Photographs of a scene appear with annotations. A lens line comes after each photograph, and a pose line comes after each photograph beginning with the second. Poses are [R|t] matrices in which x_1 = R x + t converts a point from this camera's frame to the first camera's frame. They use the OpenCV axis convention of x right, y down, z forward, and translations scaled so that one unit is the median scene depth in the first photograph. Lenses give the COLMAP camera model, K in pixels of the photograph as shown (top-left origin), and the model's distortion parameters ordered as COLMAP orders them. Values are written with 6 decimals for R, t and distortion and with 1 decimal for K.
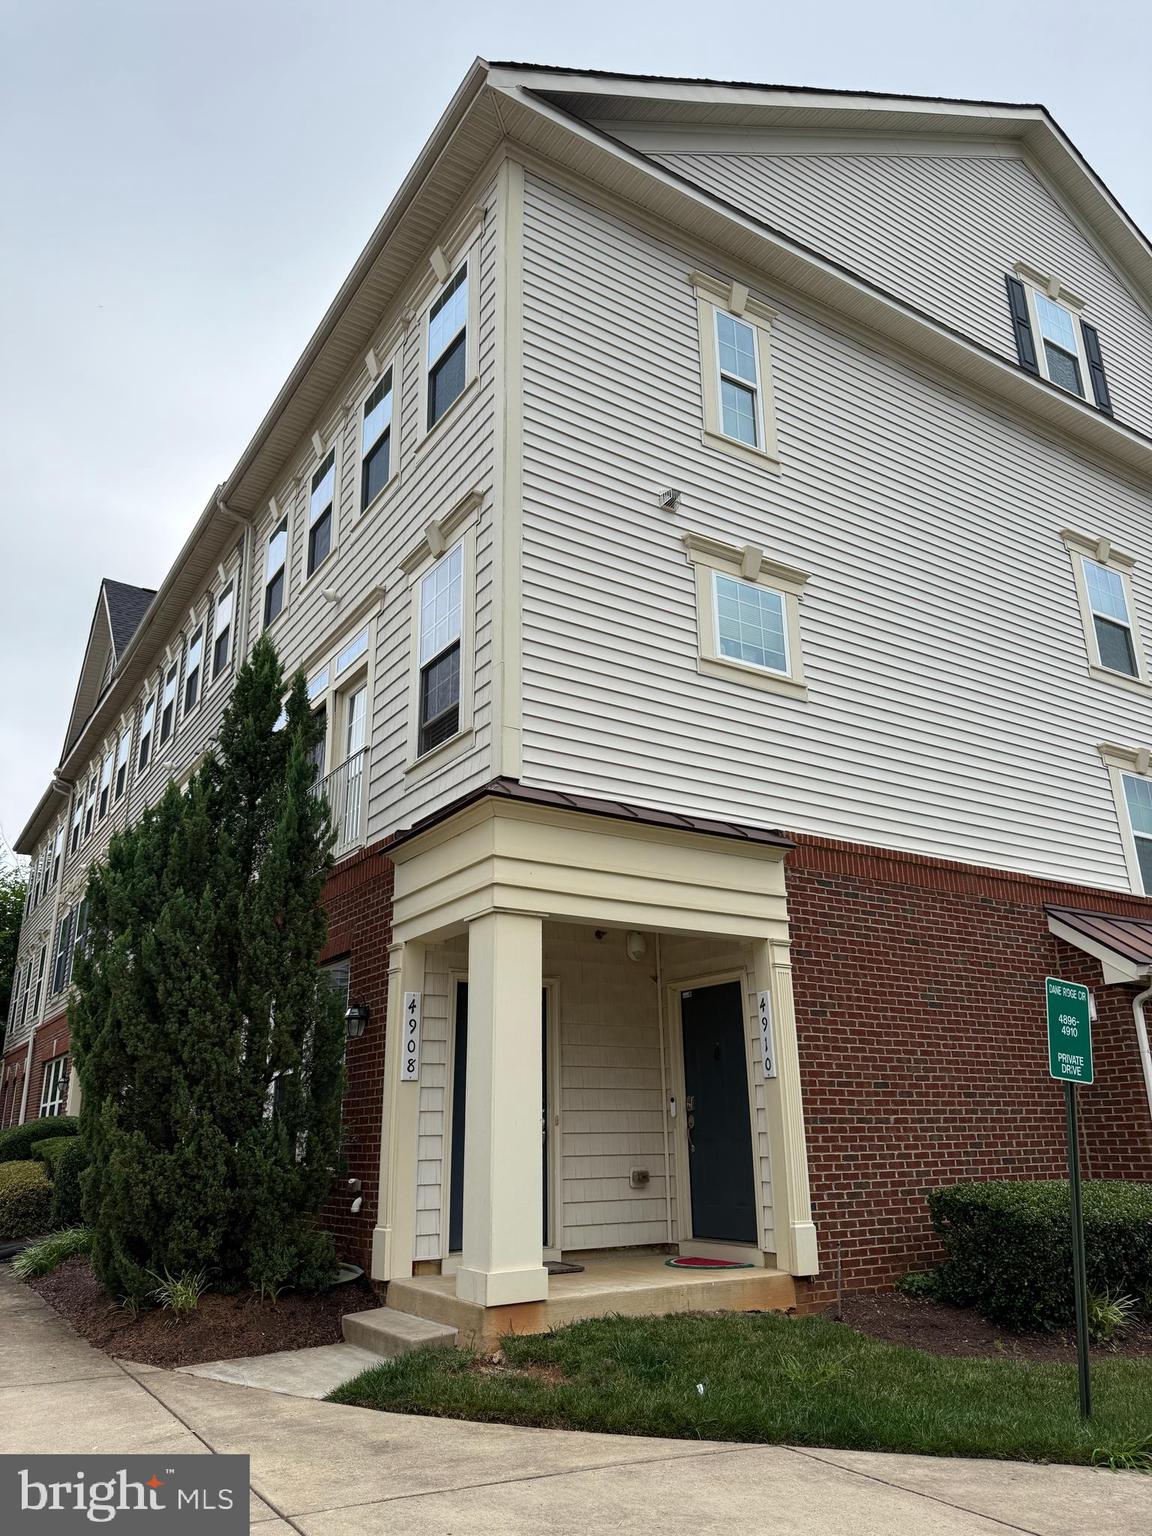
lens RADIAL K [[1091.2, 0, 576.7], [0, 1091.2, 758.4], [0, 0, 1]] dist [0.072395, -0.080412]
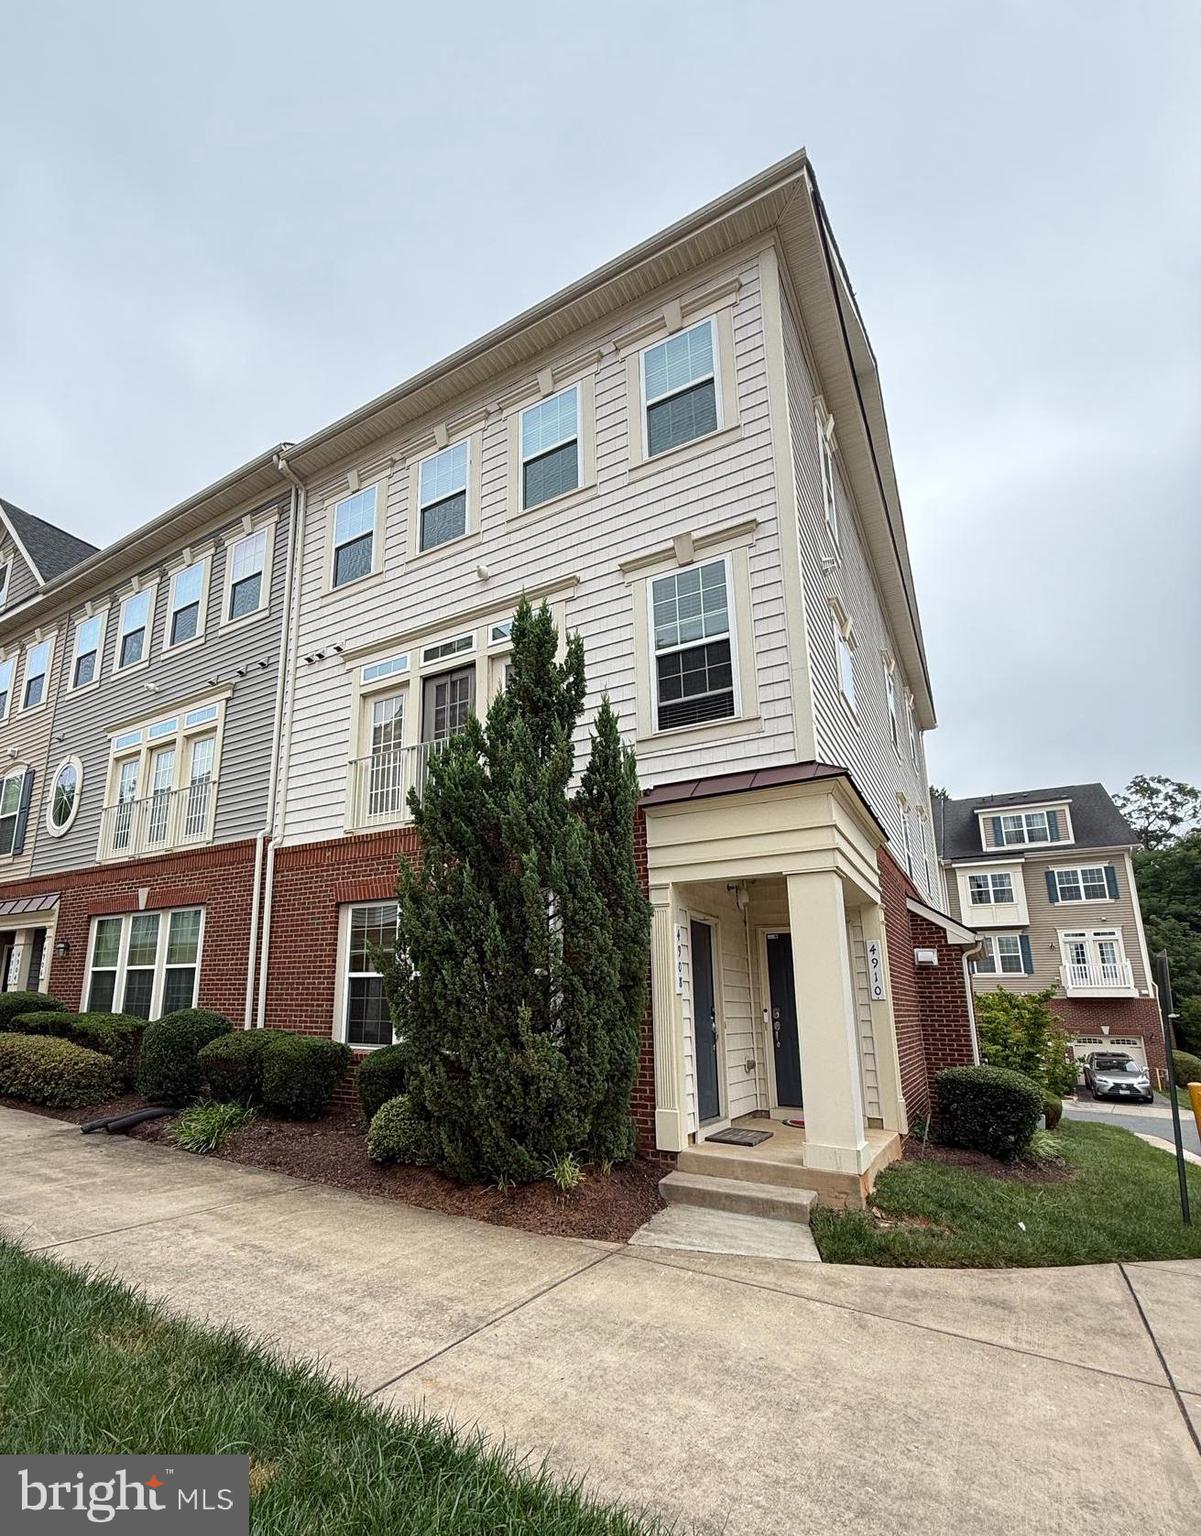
lens RADIAL K [[747.1, 0, 503.2], [0, 747.1, 837.3], [0, 0, 1]] dist [-0.001409, 0.000199]
pose [[0.913930, 0.114017, 0.389528, -0.623760], [-0.154928, 0.985062, 0.075166, 0.081335], [-0.375139, -0.129046, 0.917942, 0.306368]]
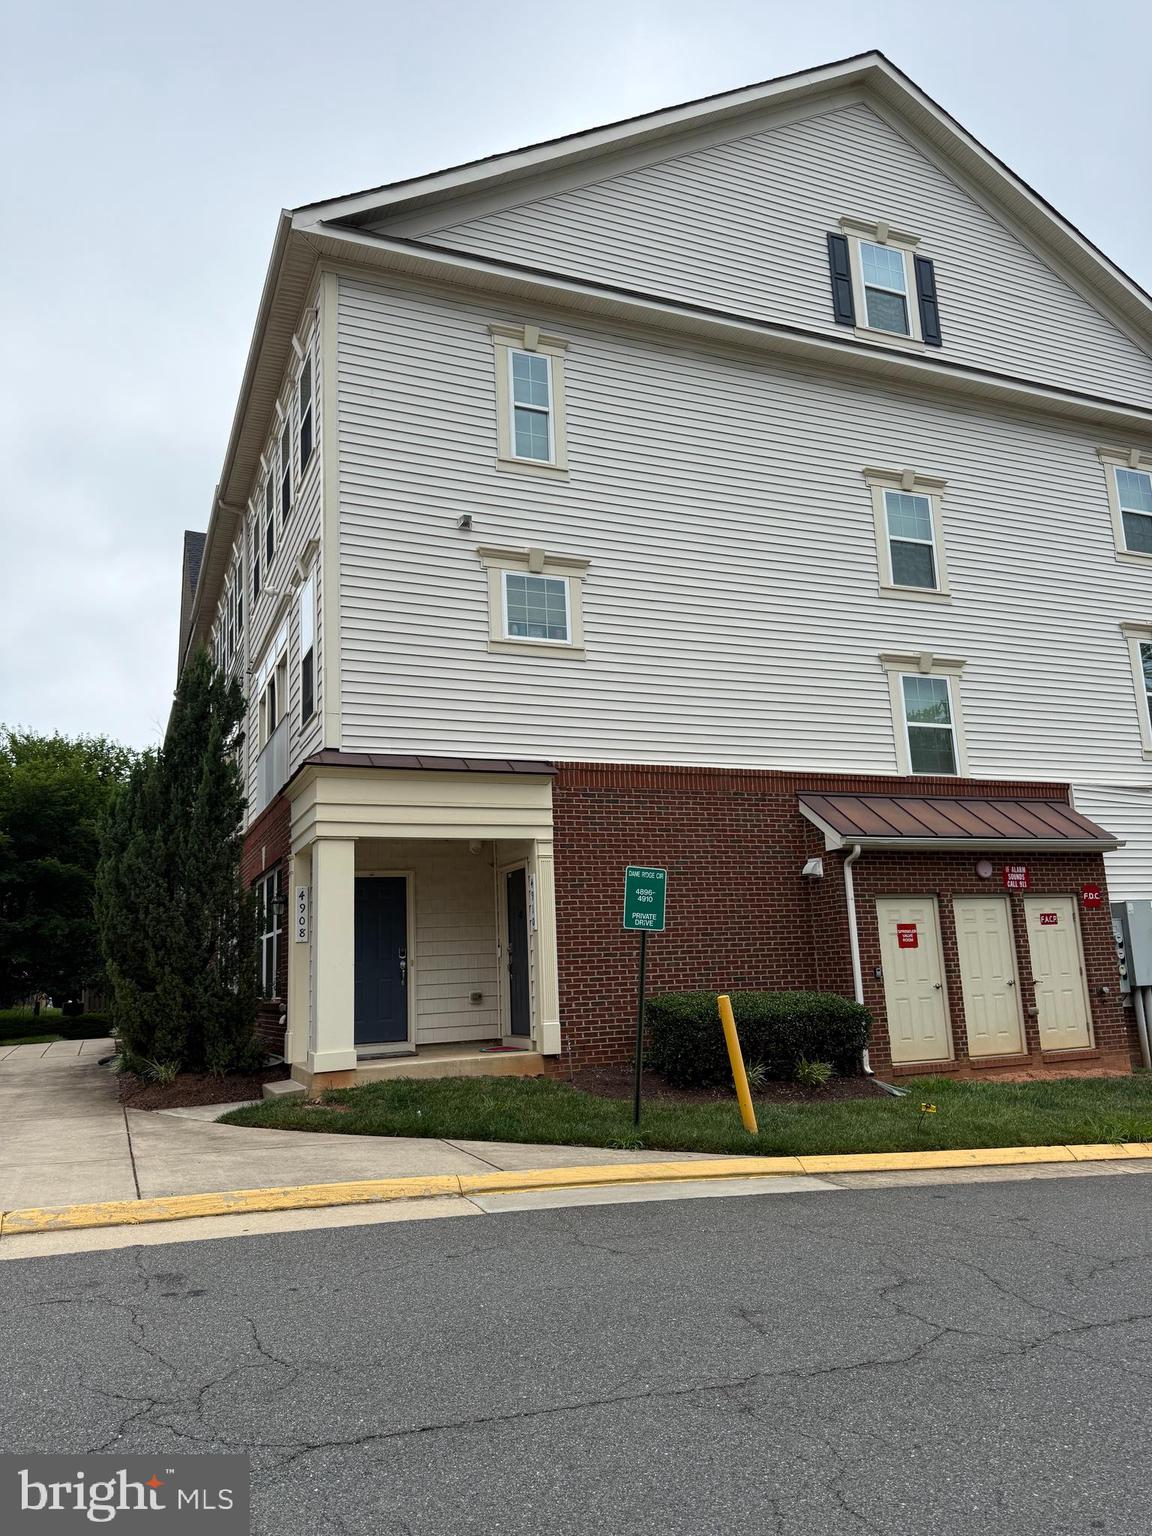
lens RADIAL K [[1091.2, 0, 572.0], [0, 1091.2, 762.8], [0, 0, 1]] dist [0.072395, -0.080412]
pose [[0.984667, -0.061227, -0.163348, 0.451778], [0.084355, 0.986745, 0.138633, -0.127263], [0.152695, -0.150287, 0.976779, -0.378863]]
